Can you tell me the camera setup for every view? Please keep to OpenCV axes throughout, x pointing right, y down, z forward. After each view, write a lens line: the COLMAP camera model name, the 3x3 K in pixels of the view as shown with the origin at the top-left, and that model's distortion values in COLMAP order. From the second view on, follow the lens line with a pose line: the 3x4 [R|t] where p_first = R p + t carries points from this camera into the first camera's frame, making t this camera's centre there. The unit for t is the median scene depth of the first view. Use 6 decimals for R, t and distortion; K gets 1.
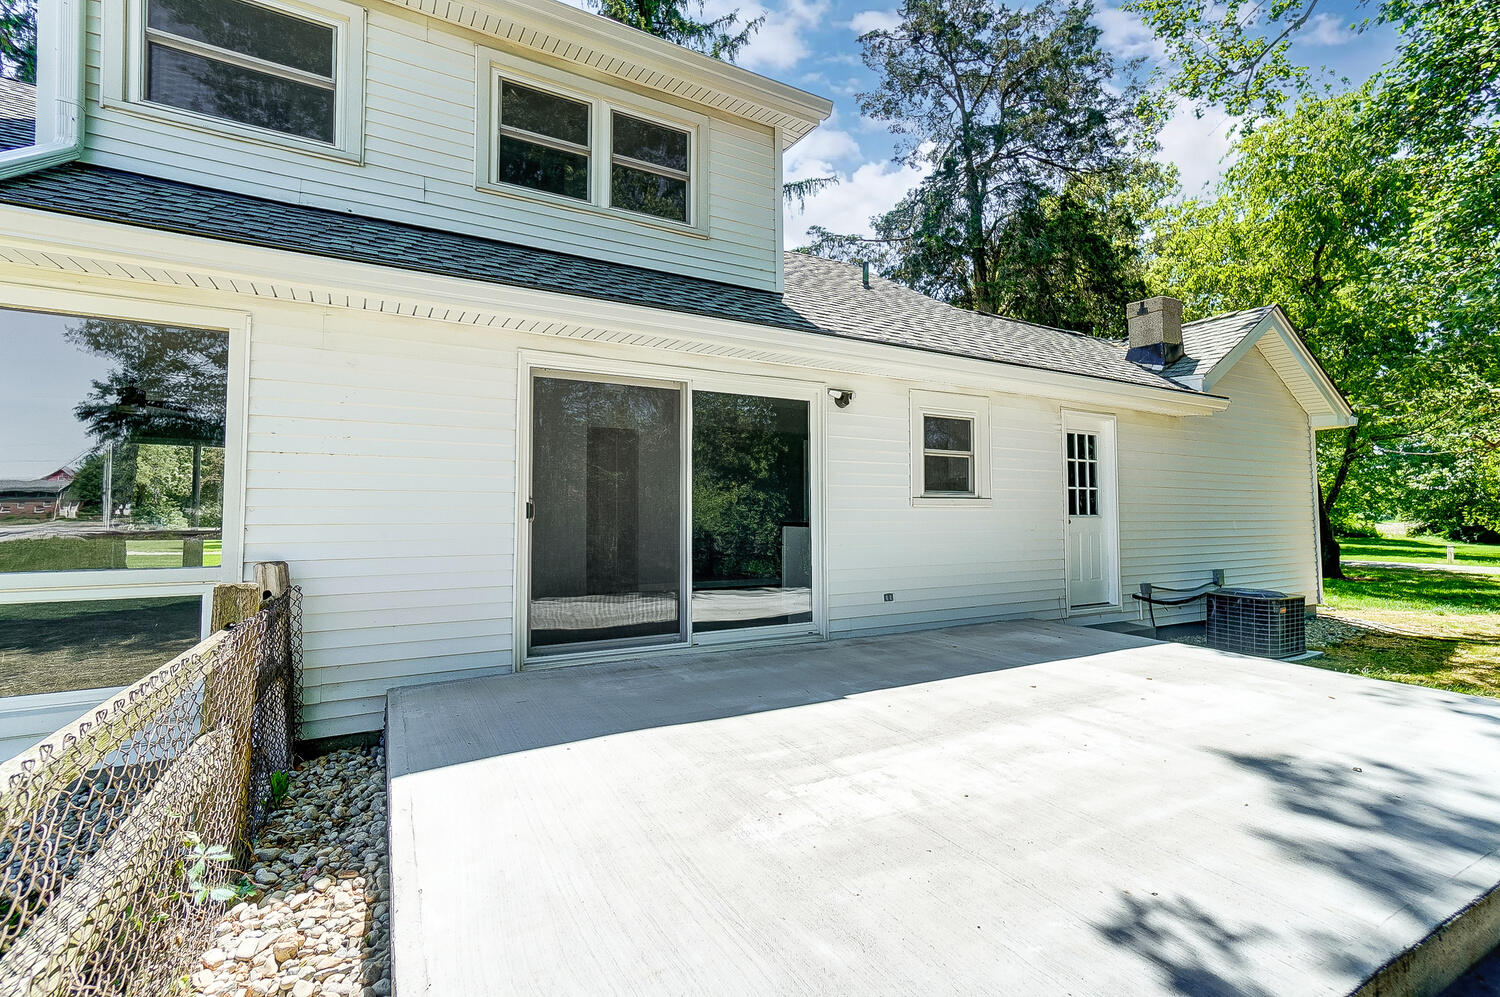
lens RADIAL K [[653.3, 0, 727.6], [0, 653.3, 493.7], [0, 0, 1]] dist [0.000222, 0.000576]
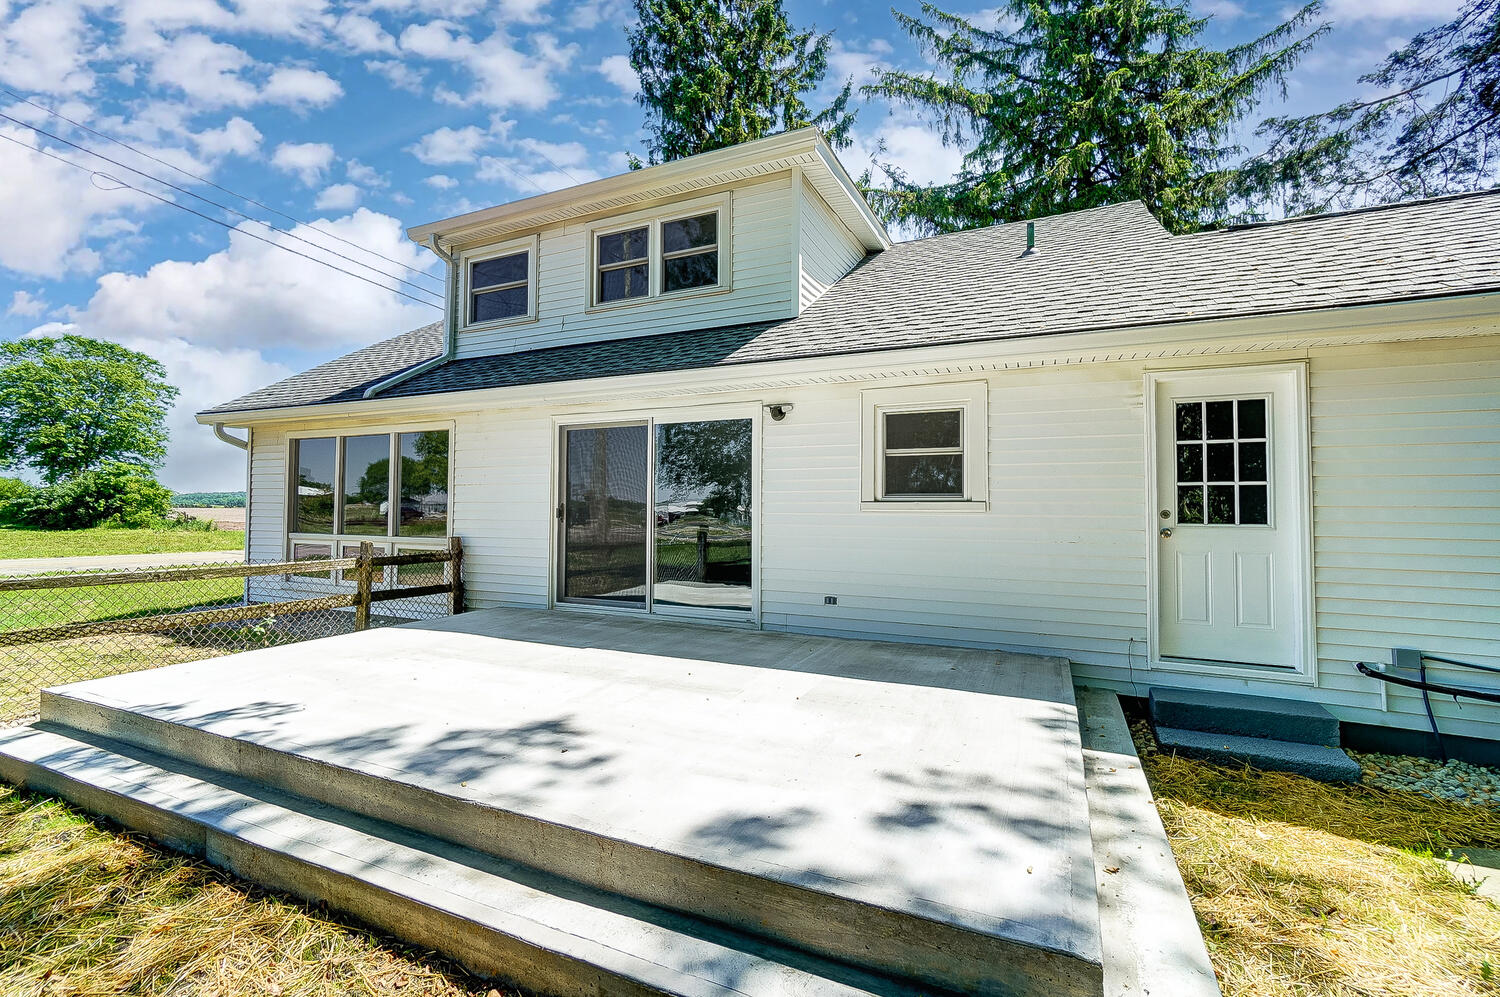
lens RADIAL K [[647.4, 0, 713.3], [0, 647.4, 491.6], [0, 0, 1]] dist [-0.001246, 0.009999]
pose [[0.609262, -0.021935, -0.792666, 0.984659], [0.014293, 0.999759, -0.016680, 0.004198], [0.792840, -0.001167, 0.609428, 0.261211]]
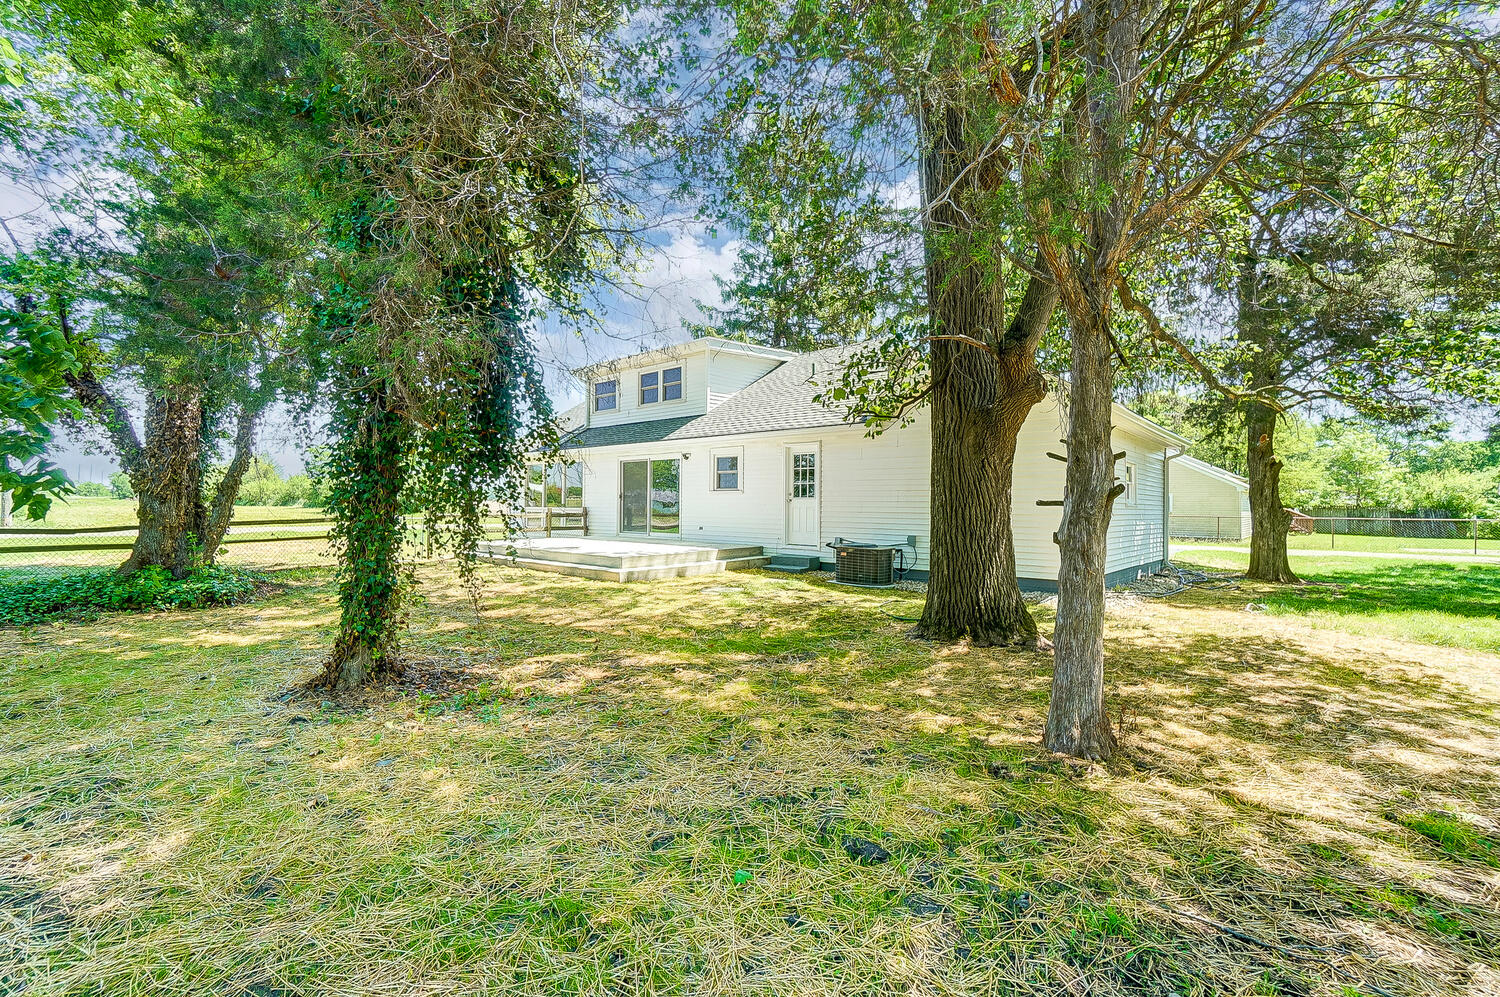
lens RADIAL K [[647.4, 0, 713.3], [0, 647.4, 491.6], [0, 0, 1]] dist [-0.001246, 0.009999]
pose [[0.342226, -0.018924, -0.939427, 2.909468], [0.026114, 0.999603, -0.010623, 0.040032], [0.939255, -0.020897, 0.342584, 0.151840]]
